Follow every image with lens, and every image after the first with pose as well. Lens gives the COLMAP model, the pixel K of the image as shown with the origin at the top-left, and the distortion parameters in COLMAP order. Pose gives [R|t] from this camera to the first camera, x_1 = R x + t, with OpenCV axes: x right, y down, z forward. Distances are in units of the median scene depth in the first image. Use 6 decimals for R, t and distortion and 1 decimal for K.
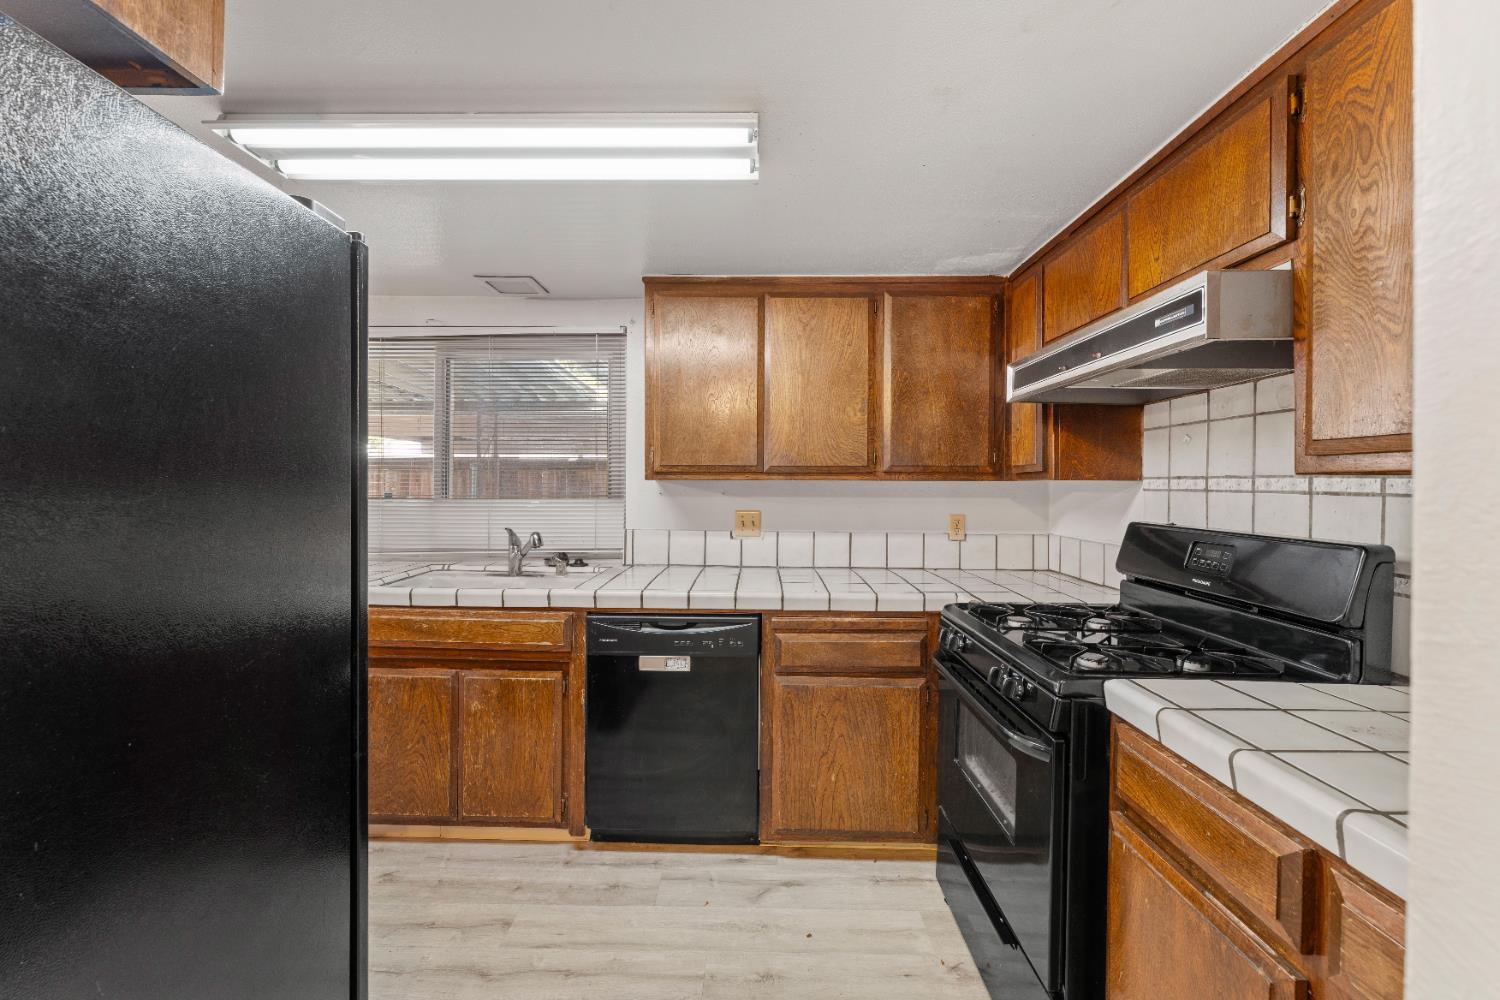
lens RADIAL K [[600.5, 0, 748.7], [0, 600.5, 490.6], [0, 0, 1]] dist [0.000337, 0.000048]
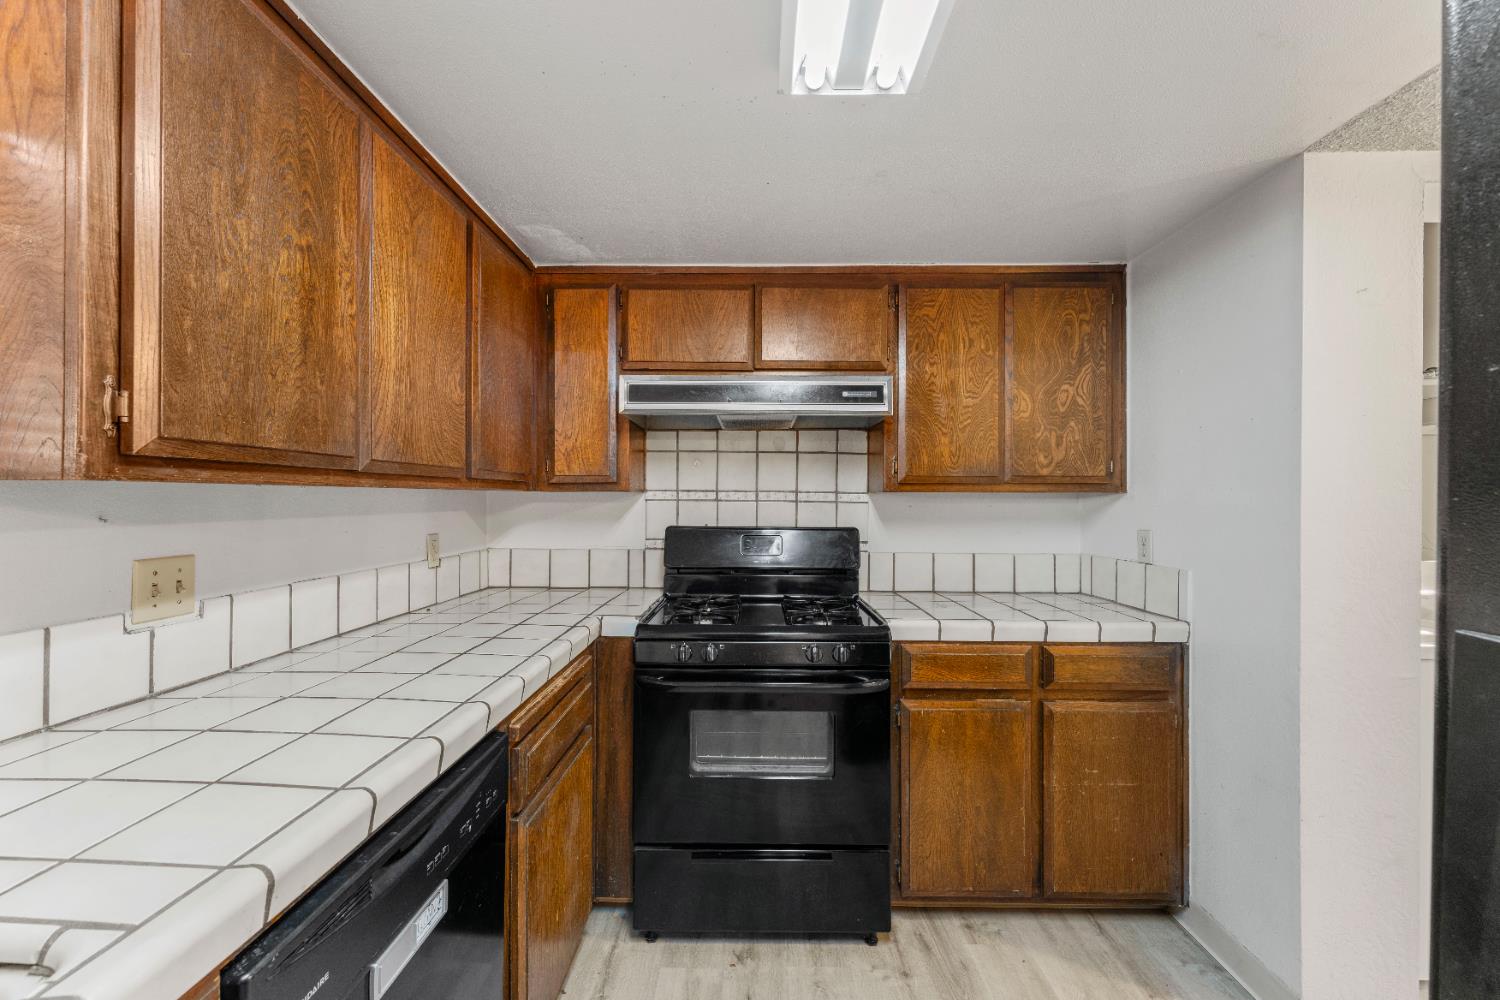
lens RADIAL K [[599.7, 0, 750.0], [0, 599.7, 500.0], [0, 0, 1]] dist [0.019345, 0.000013]
pose [[-0.001450, -0.007426, 0.999971, -0.616534], [0.005386, 0.999958, 0.007434, -0.010168], [-0.999984, 0.005397, -0.001410, 0.864919]]
